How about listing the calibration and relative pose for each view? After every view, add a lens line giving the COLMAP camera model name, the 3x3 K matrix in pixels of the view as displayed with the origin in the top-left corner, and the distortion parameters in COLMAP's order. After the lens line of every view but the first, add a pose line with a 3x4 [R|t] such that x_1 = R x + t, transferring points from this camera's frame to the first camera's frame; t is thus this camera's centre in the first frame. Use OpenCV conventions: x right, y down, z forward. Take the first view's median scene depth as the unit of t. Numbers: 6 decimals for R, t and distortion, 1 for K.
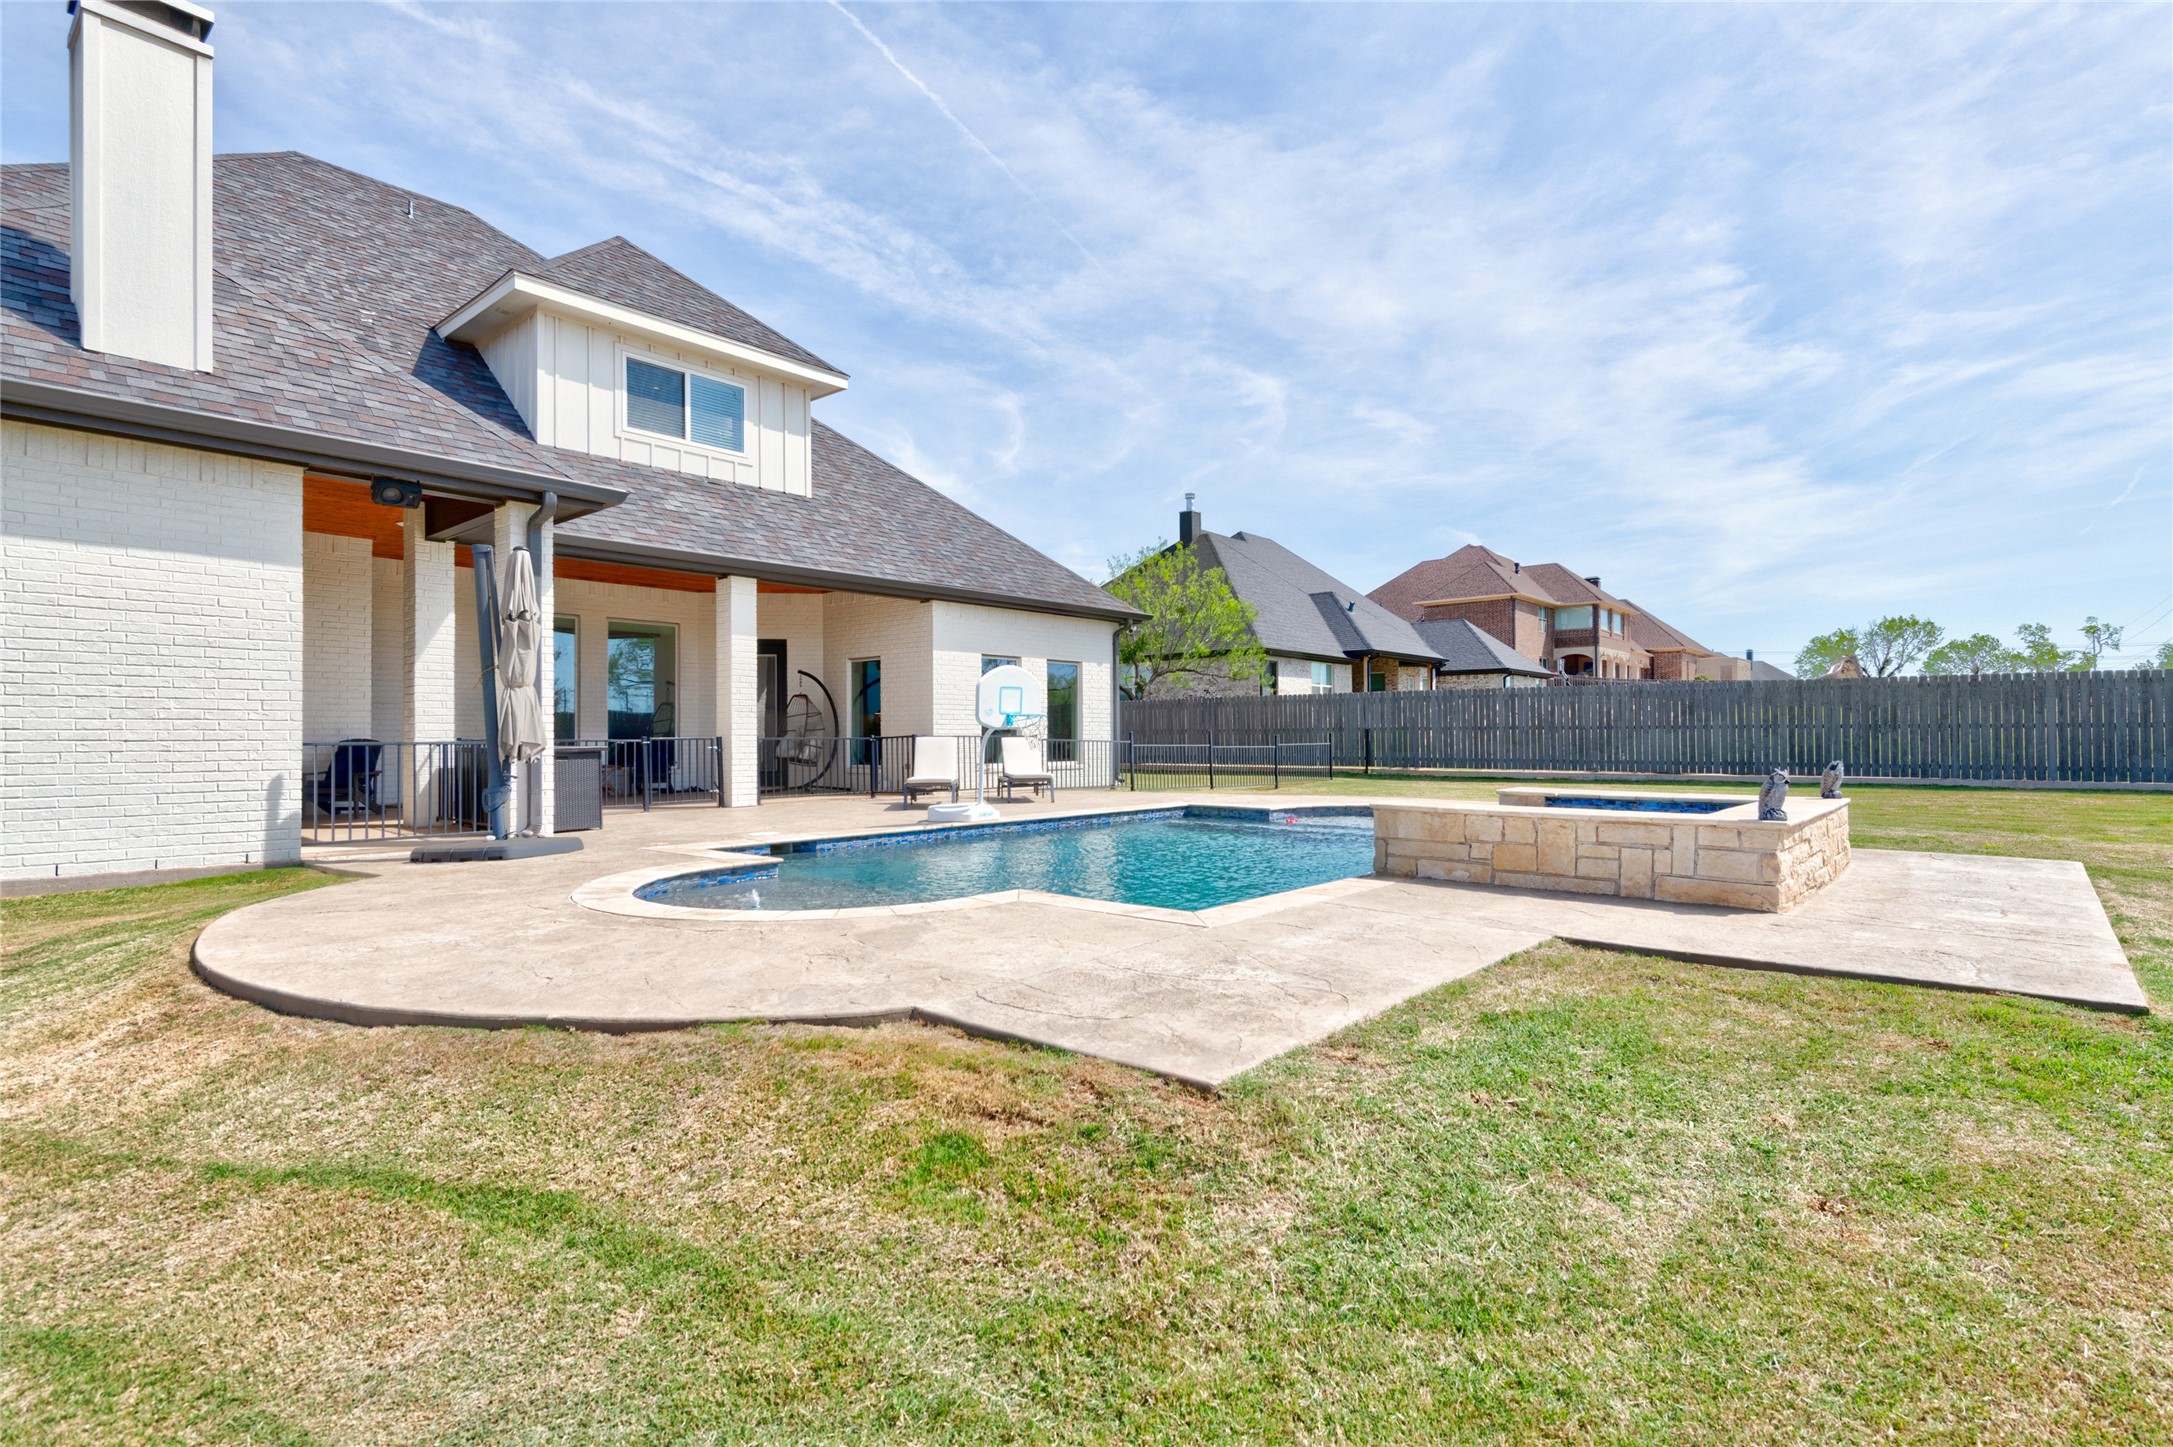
lens RADIAL K [[1059.5, 0, 1087.4], [0, 1059.5, 727.8], [0, 0, 1]] dist [0.001162, 0.000029]
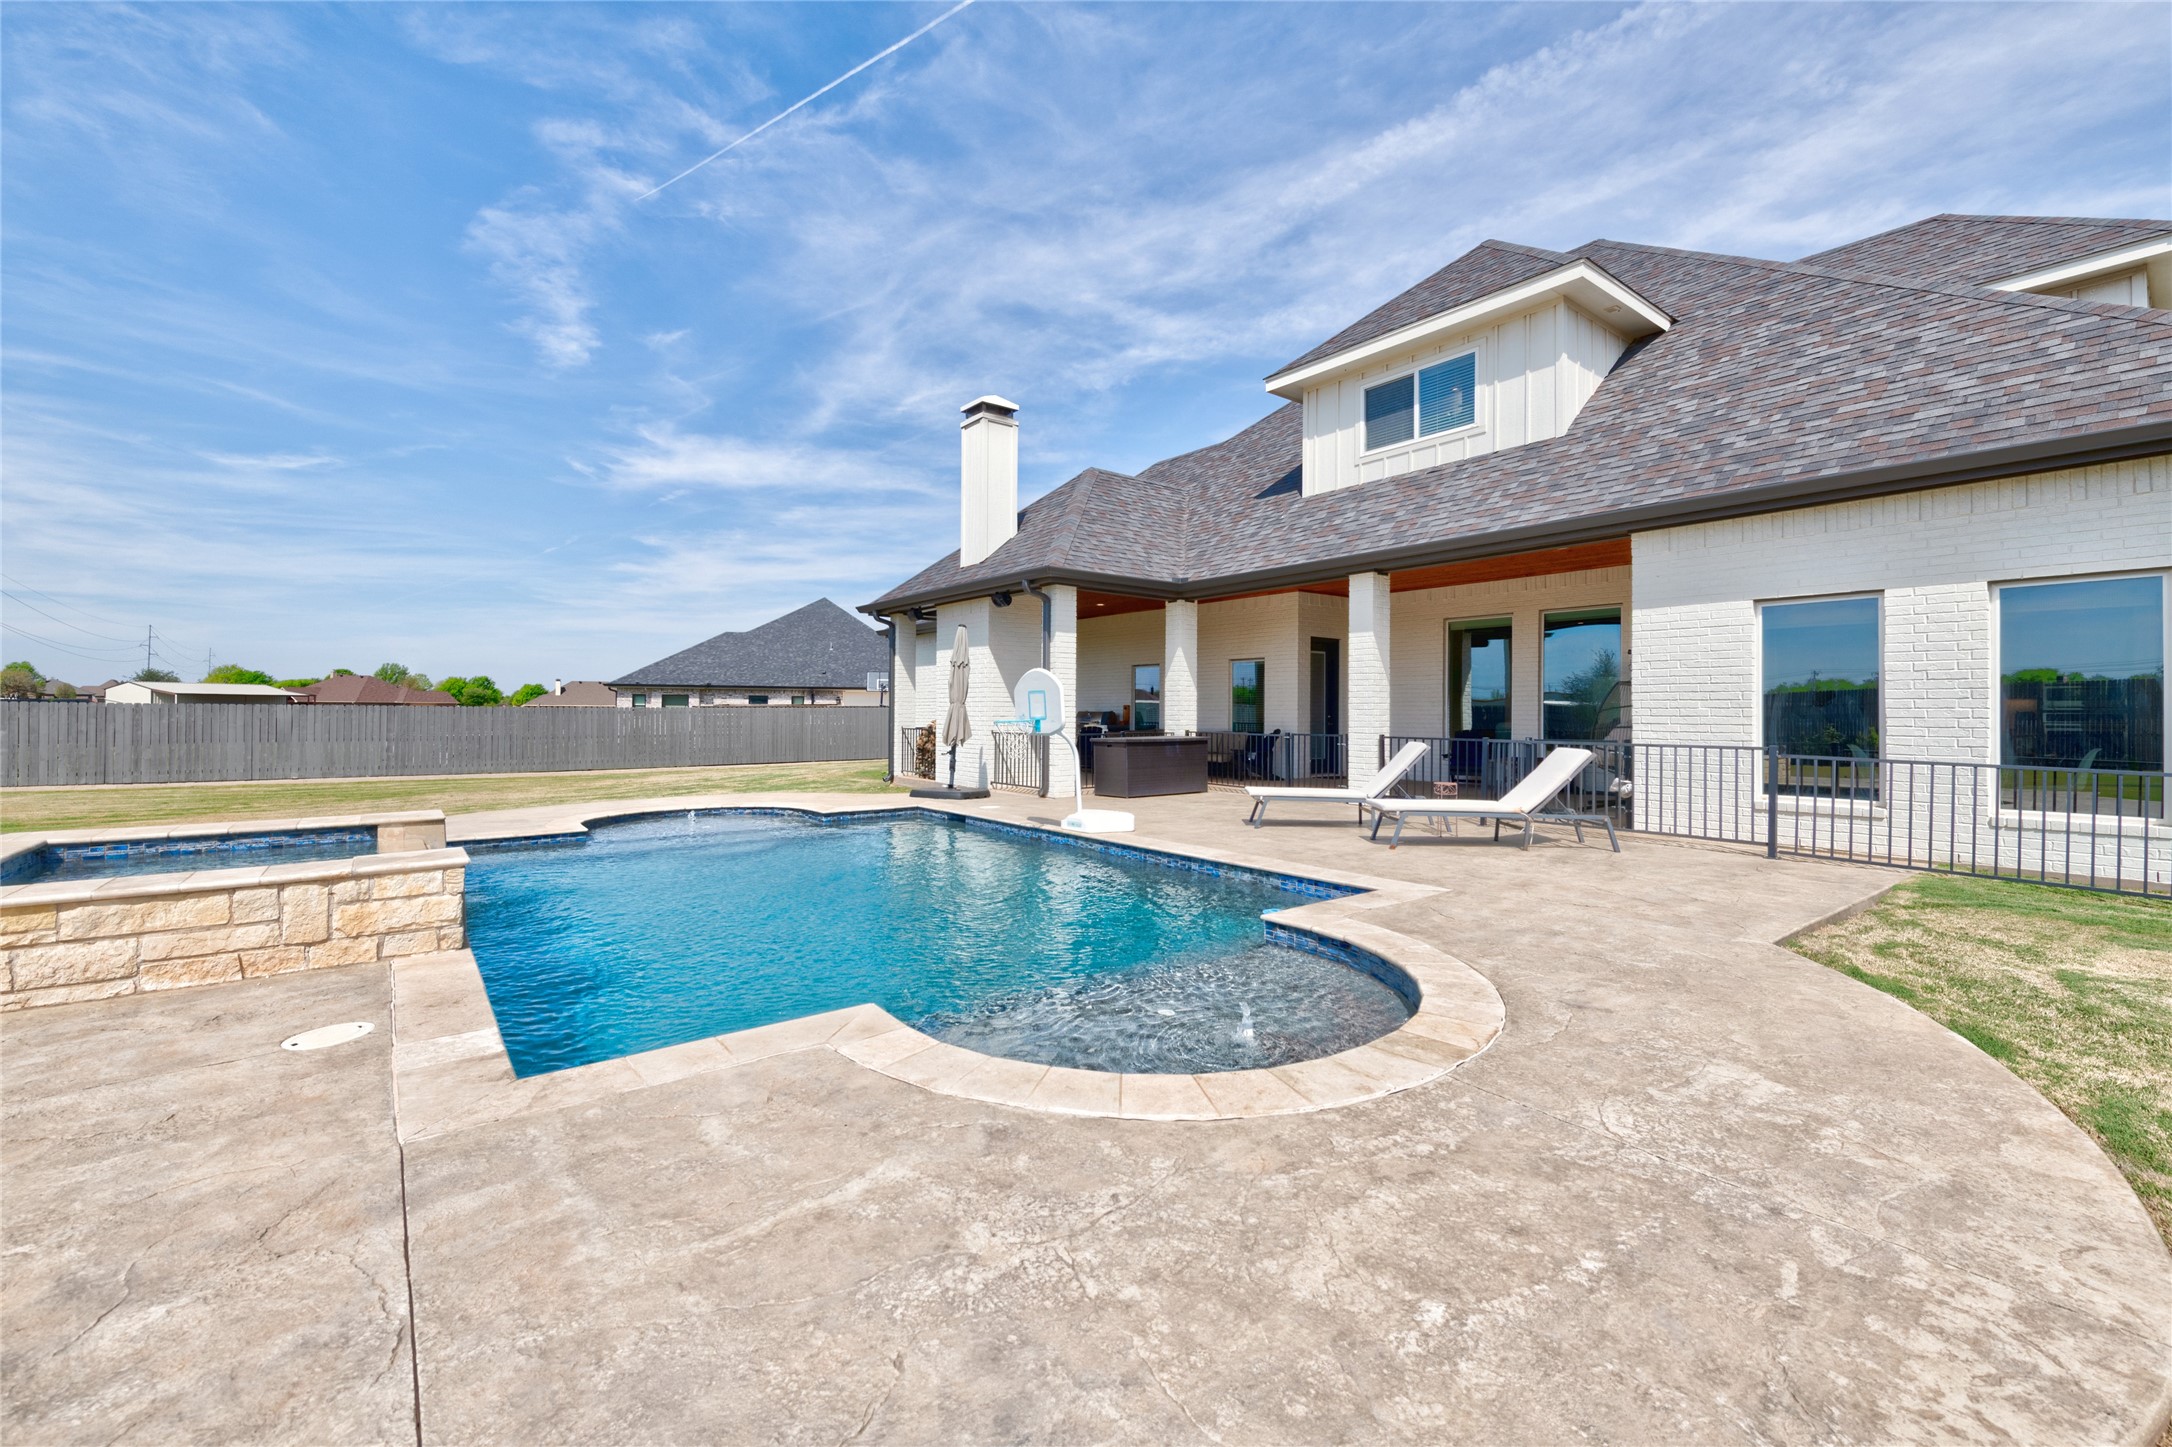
lens RADIAL K [[892.9, 0, 1091.9], [0, 892.9, 717.2], [0, 0, 1]] dist [0.001716, 0.000086]
pose [[-0.209702, 0.002881, -0.977761, 0.528724], [0.001419, 0.999996, 0.002642, -0.012815], [0.977764, -0.000833, -0.209705, 0.914737]]
